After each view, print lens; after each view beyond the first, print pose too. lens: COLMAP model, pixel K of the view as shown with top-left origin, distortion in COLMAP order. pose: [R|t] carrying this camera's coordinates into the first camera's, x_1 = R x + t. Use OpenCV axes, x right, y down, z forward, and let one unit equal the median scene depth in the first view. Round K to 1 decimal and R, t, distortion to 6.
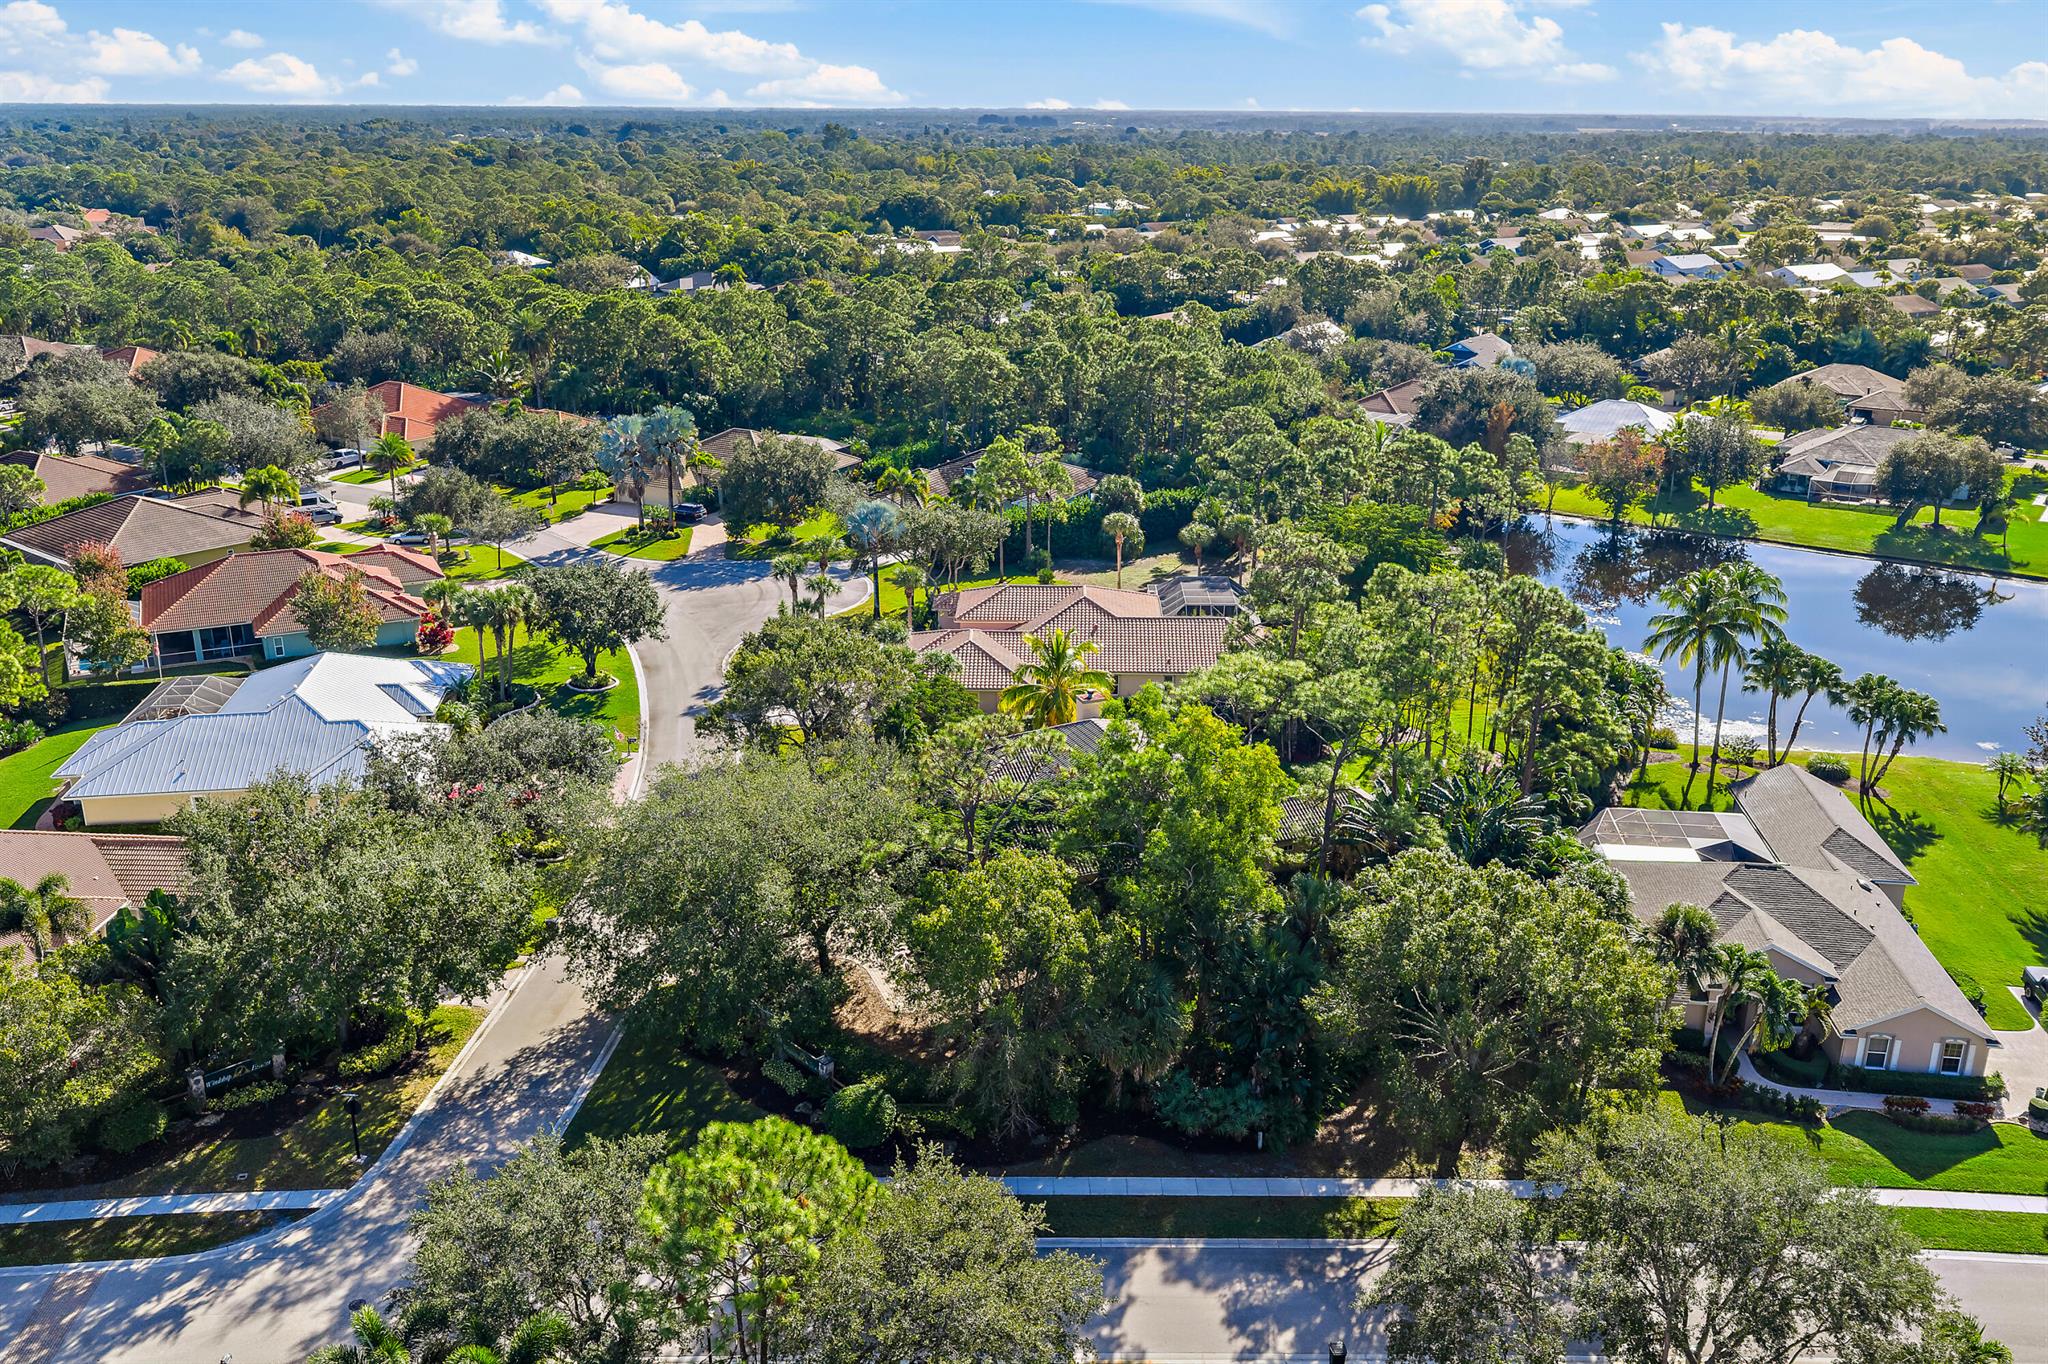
lens RADIAL K [[1766.4, 0, 1024.0], [0, 1766.4, 682.0], [0, 0, 1]] dist [0.037914, -0.075205]
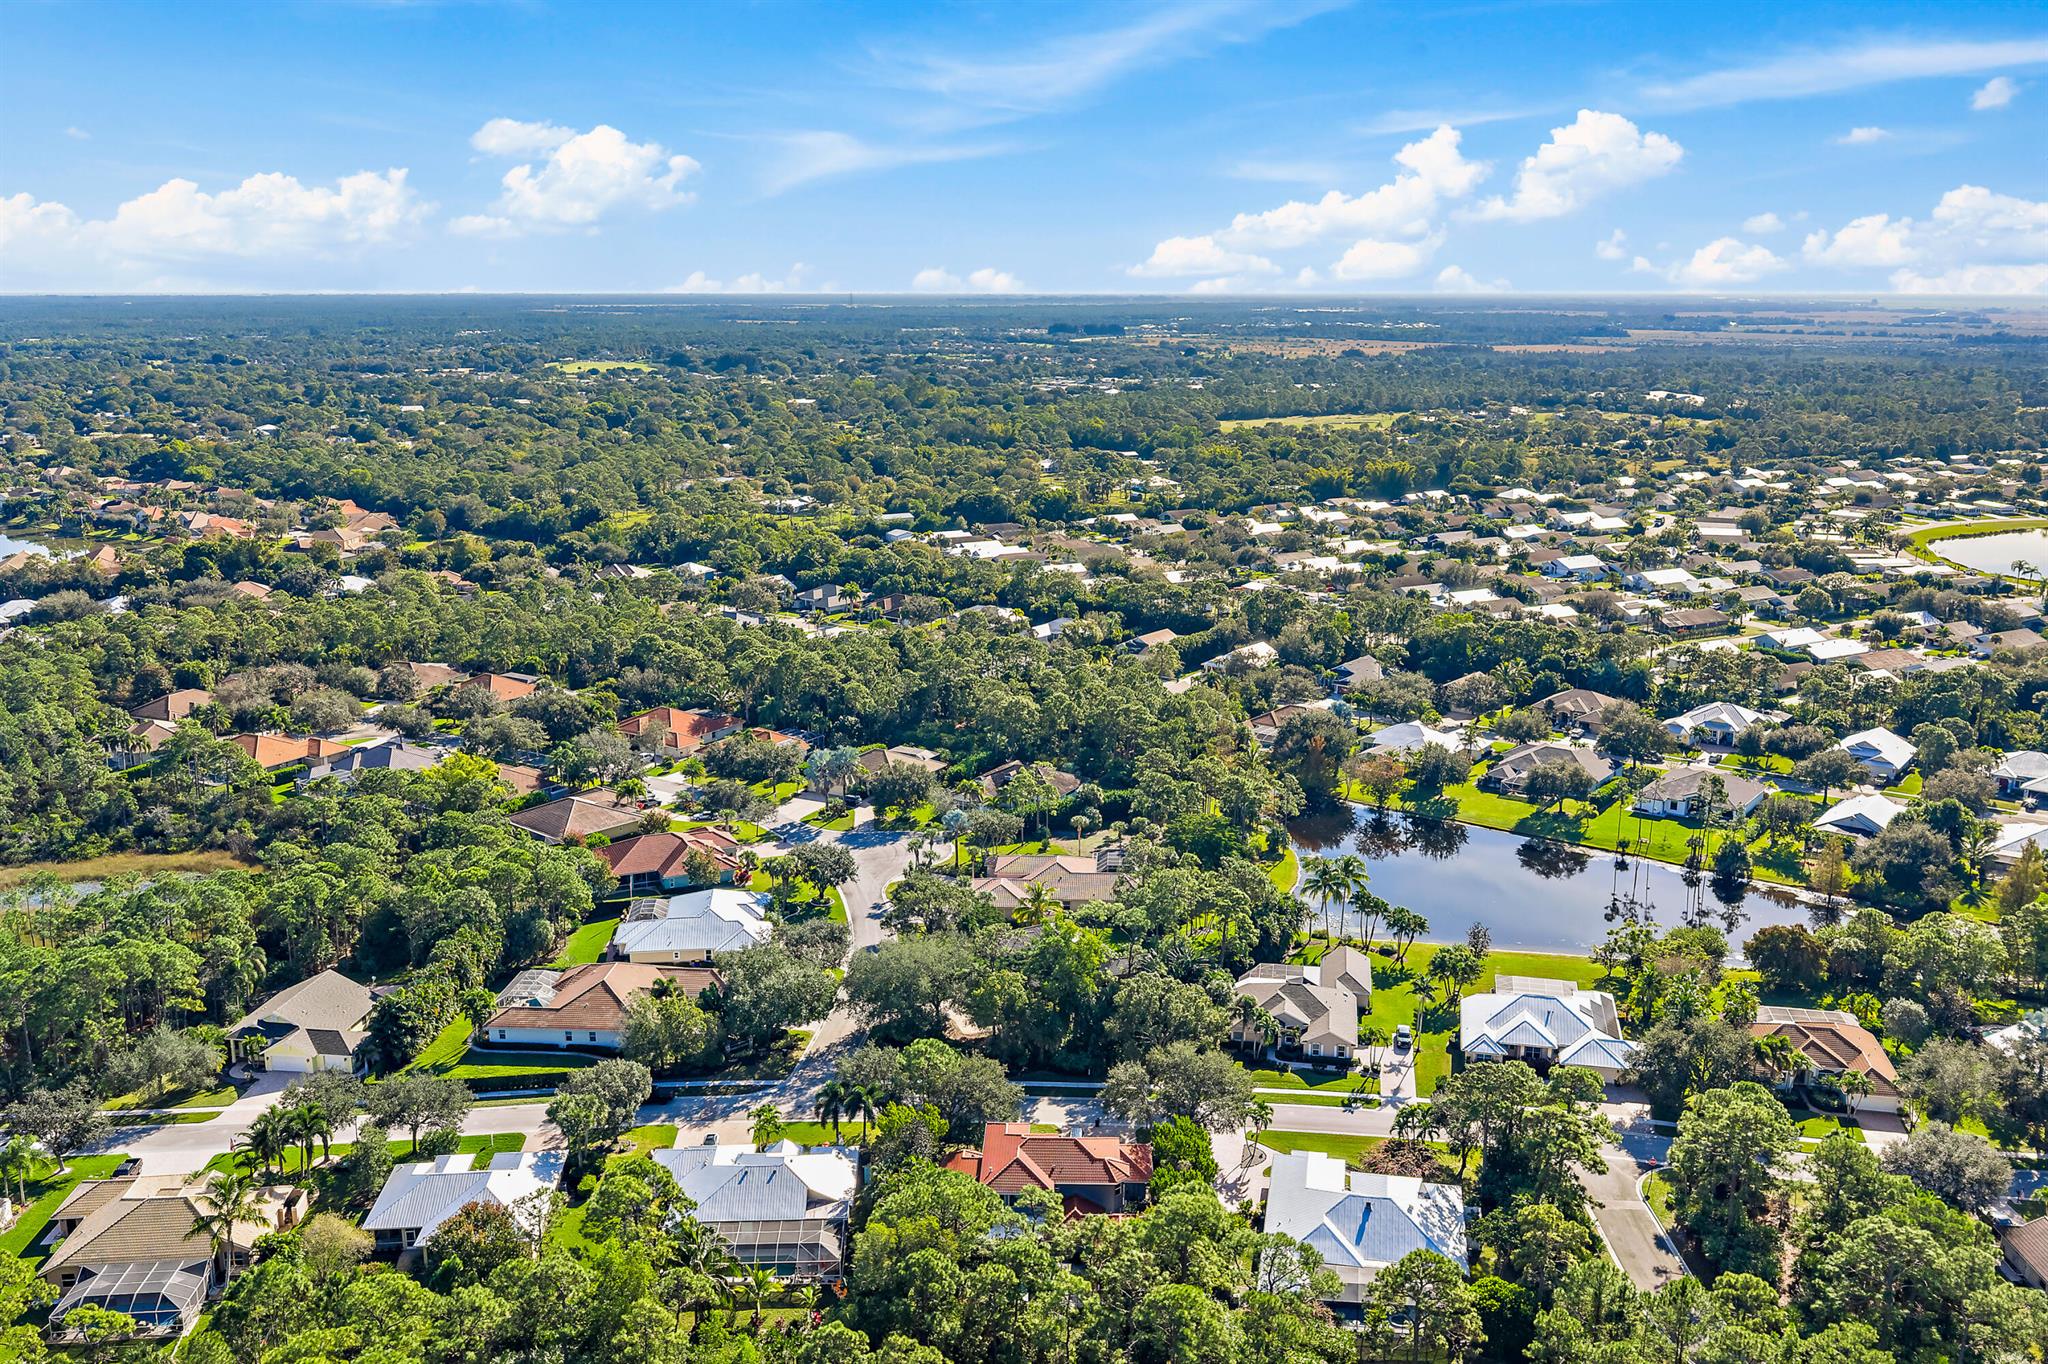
lens RADIAL K [[1766.4, 0, 1024.0], [0, 1766.4, 682.0], [0, 0, 1]] dist [0.037914, -0.075205]
pose [[0.999242, 0.006309, -0.038402, 0.073754], [-0.010239, 0.994626, -0.103024, -0.044014], [0.037546, 0.103339, 0.993937, -1.087146]]
